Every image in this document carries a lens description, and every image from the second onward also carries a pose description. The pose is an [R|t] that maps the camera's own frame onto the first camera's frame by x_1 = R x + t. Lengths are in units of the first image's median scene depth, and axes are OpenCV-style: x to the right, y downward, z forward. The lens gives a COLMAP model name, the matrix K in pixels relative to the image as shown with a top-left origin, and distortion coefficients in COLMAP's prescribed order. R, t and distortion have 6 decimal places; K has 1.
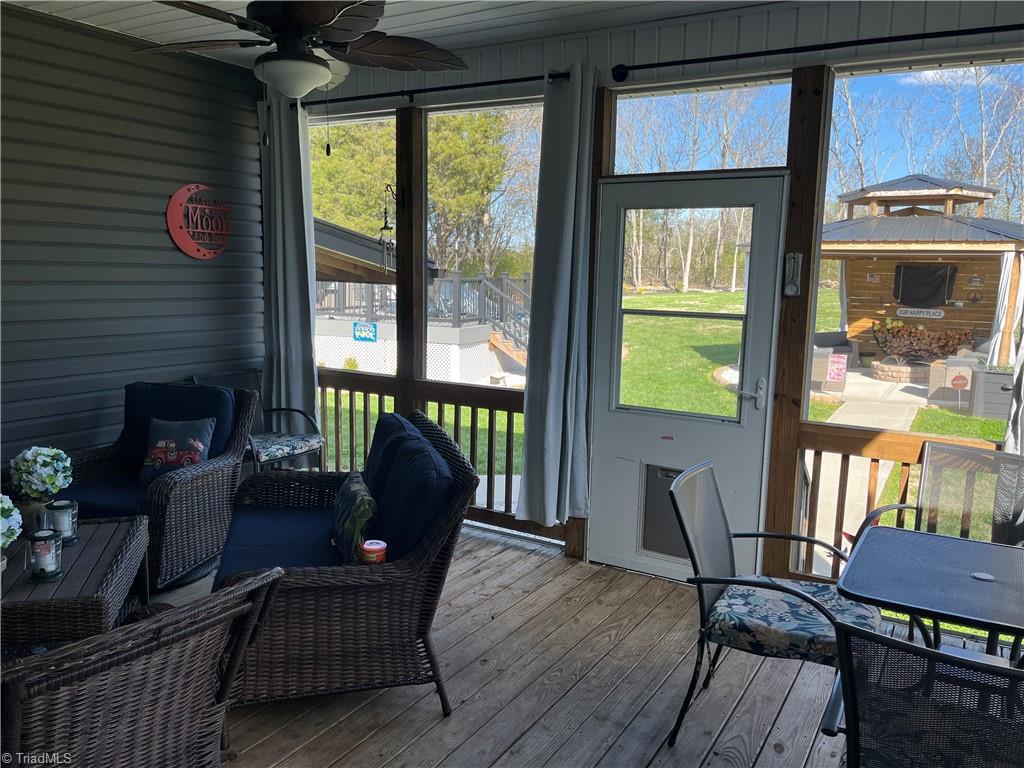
lens RADIAL K [[778.3, 0, 512.5], [0, 778.3, 385.3], [0, 0, 1]] dist [0.030337, -0.025870]
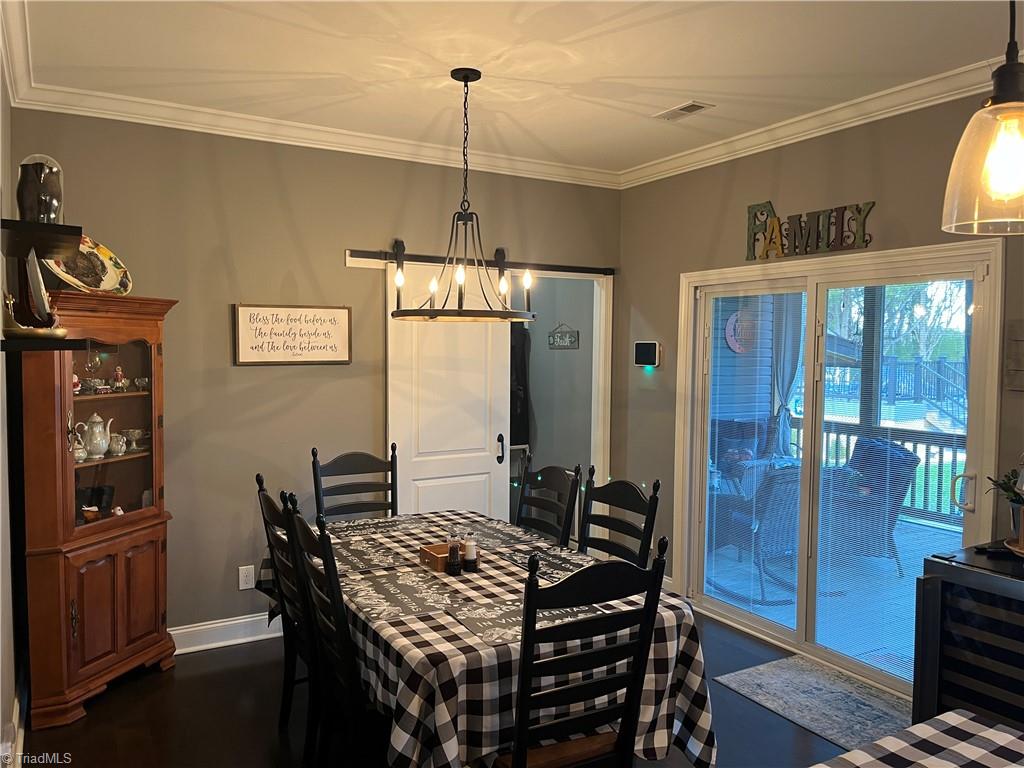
lens RADIAL K [[778.3, 0, 513.8], [0, 778.3, 385.5], [0, 0, 1]] dist [0.030337, -0.025870]
pose [[0.871703, 0.009849, -0.489936, 0.017367], [-0.061624, 0.994064, -0.089659, 0.102822], [0.486145, 0.108347, 0.867136, -0.780588]]
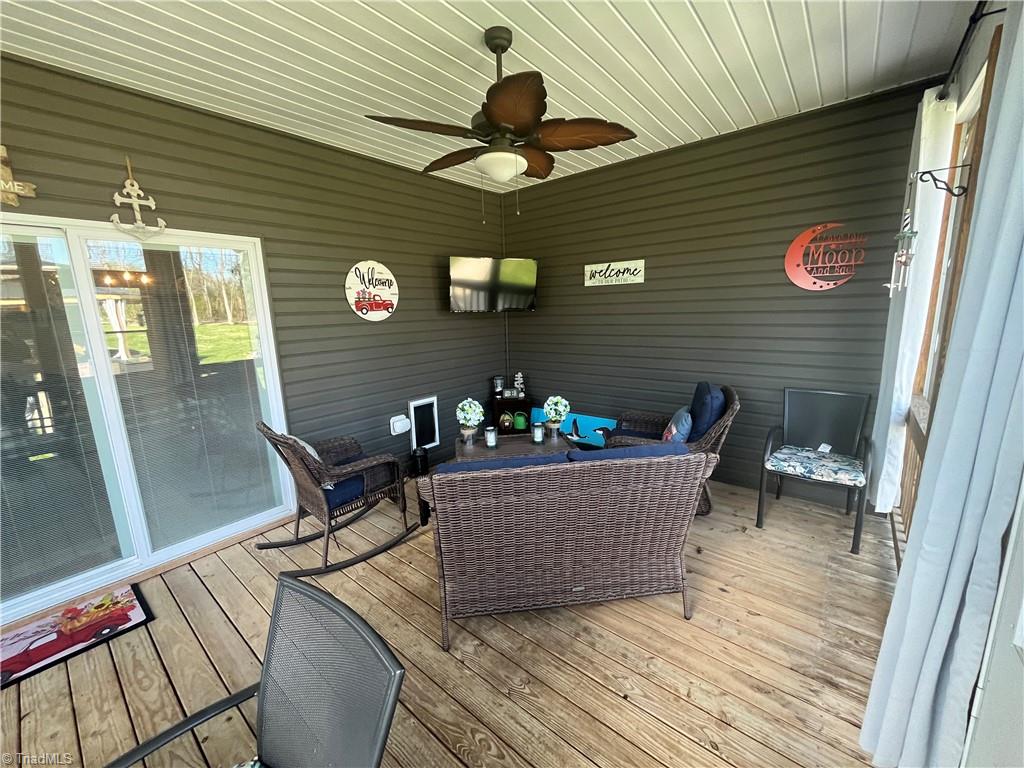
lens RADIAL K [[410.2, 0, 510.8], [0, 410.2, 386.5], [0, 0, 1]] dist [-0.002149, -0.000145]
pose [[-0.147229, 0.168656, -0.974617, 0.282335], [-0.120240, 0.974996, 0.186885, -0.082044], [0.981767, 0.144702, -0.123268, 0.651873]]
